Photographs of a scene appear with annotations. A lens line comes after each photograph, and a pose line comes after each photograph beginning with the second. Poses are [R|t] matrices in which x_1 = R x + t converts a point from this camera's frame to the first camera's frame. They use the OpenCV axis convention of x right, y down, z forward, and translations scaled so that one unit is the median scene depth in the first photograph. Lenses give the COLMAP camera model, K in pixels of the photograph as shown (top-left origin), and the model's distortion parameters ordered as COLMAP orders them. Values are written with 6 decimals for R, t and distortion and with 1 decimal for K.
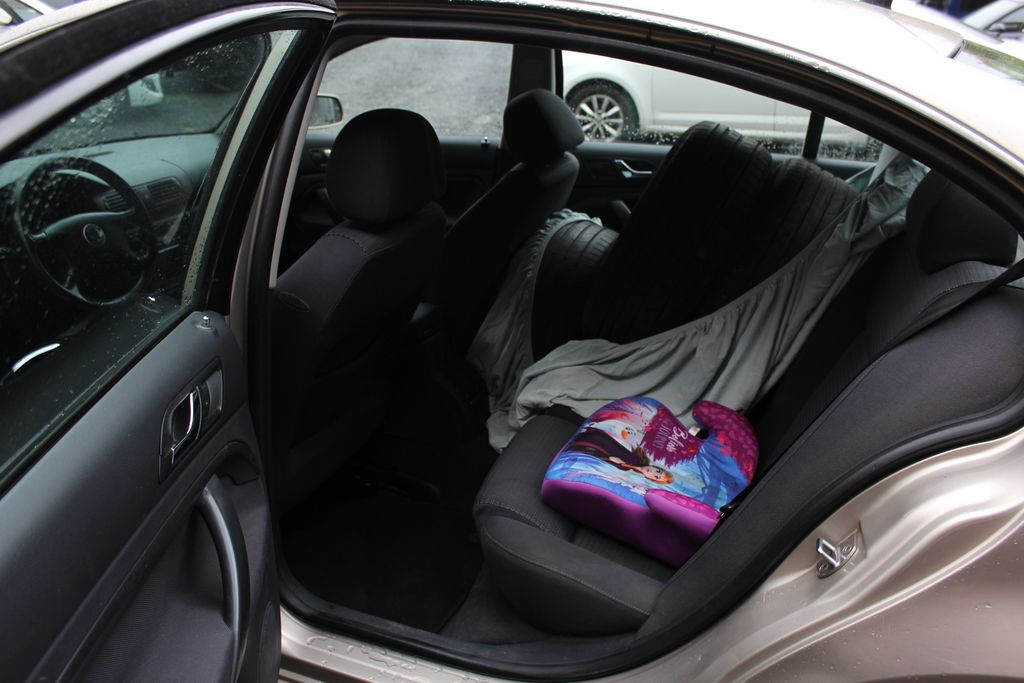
lens RADIAL K [[847.5, 0, 510.2], [0, 847.5, 343.0], [0, 0, 1]] dist [-0.163609, 0.144194]
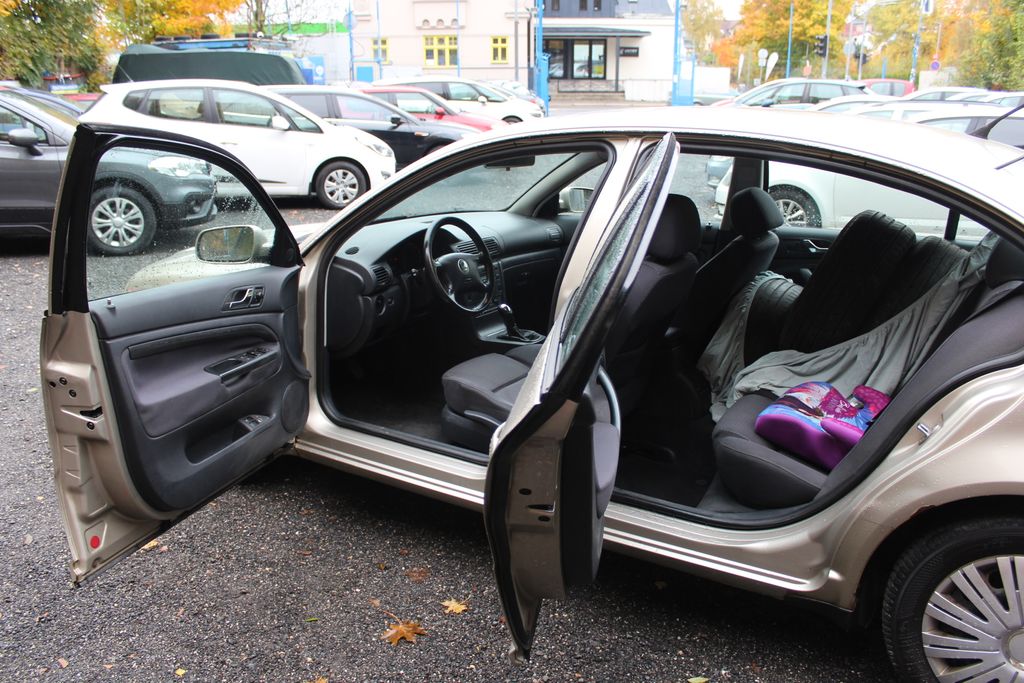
lens RADIAL K [[847.5, 0, 510.2], [0, 847.5, 343.0], [0, 0, 1]] dist [-0.163609, 0.144194]
pose [[0.978324, 0.051206, -0.200649, -0.088172], [-0.074590, 0.991043, -0.110772, 0.185196], [0.193180, 0.123337, 0.973380, -0.542318]]
